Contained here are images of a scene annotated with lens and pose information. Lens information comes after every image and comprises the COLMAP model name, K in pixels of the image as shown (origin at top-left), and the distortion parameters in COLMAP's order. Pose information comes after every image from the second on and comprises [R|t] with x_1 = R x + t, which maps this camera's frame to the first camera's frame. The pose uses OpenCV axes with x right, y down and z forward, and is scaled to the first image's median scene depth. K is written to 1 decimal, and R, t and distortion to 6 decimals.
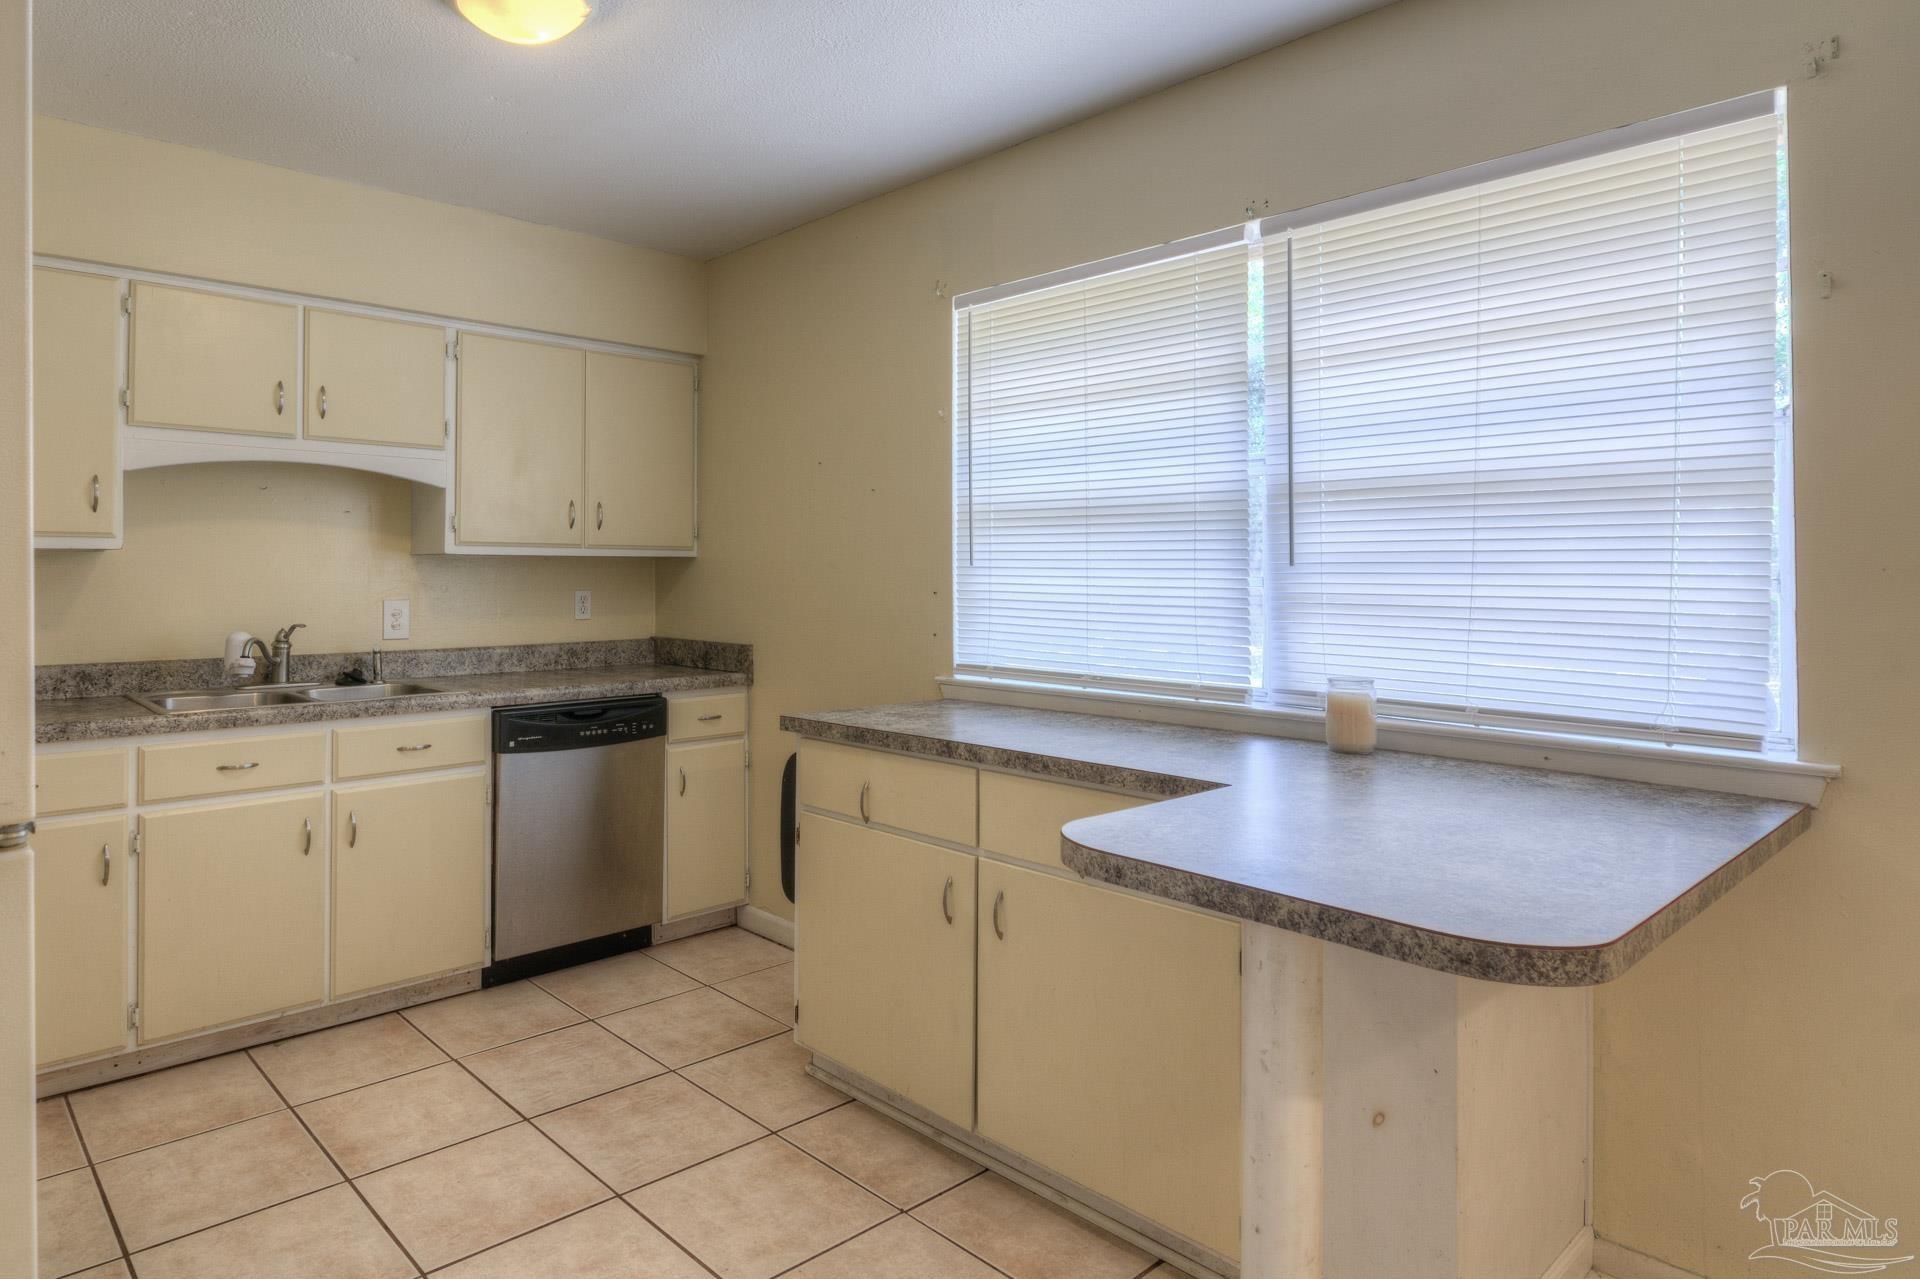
lens RADIAL K [[1109.0, 0, 769.3], [0, 1109.0, 554.5], [0, 0, 1]] dist [0.004089, -0.005007]
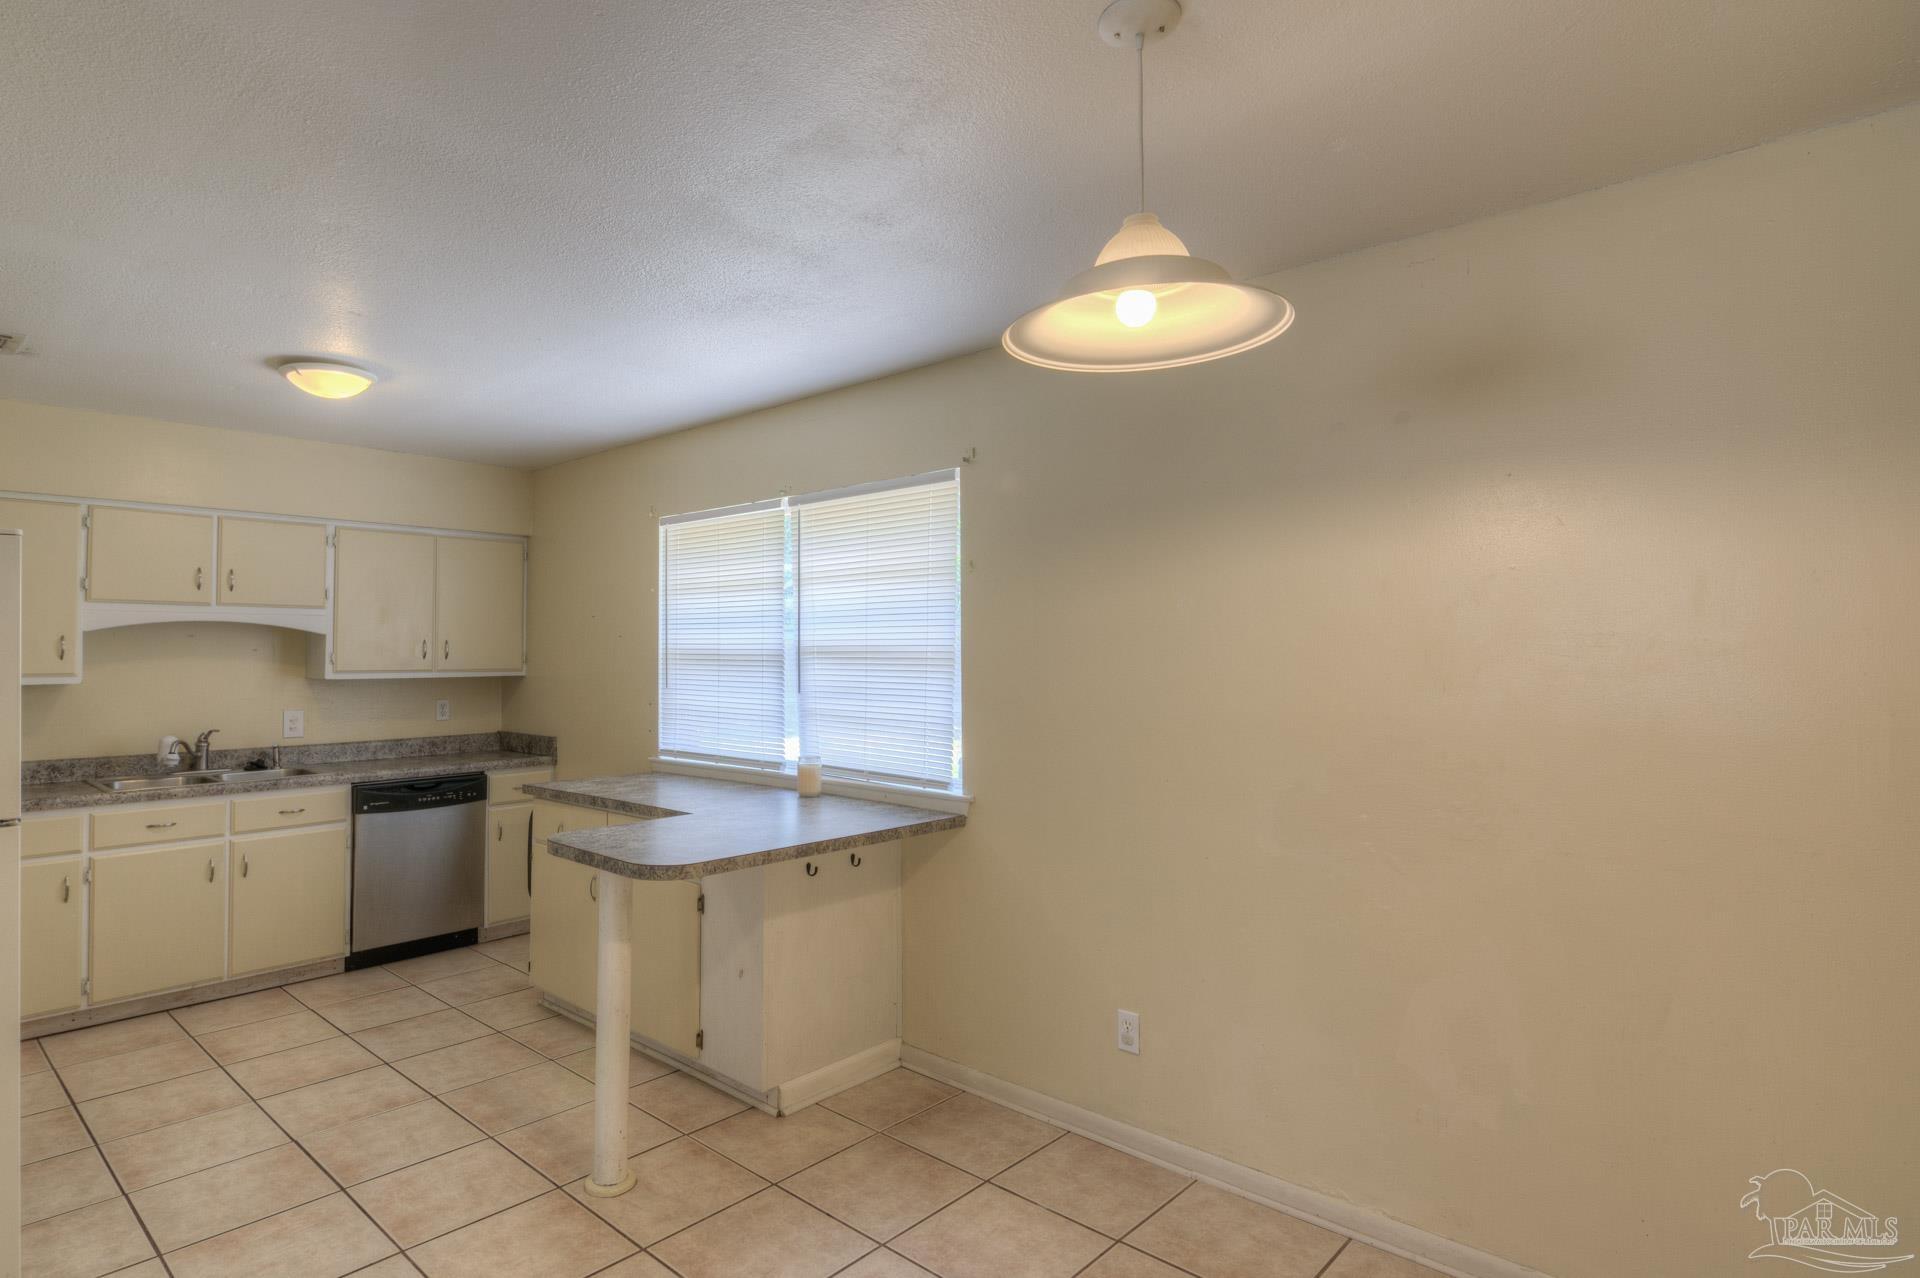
lens RADIAL K [[1017.0, 0, 905.3], [0, 1017.0, 622.3], [0, 0, 1]] dist [0.002848, -0.006403]
pose [[0.990841, -0.001087, 0.135032, 0.386348], [0.003068, 0.999891, -0.014460, -0.073279], [-0.135001, 0.014742, 0.990736, -0.591807]]
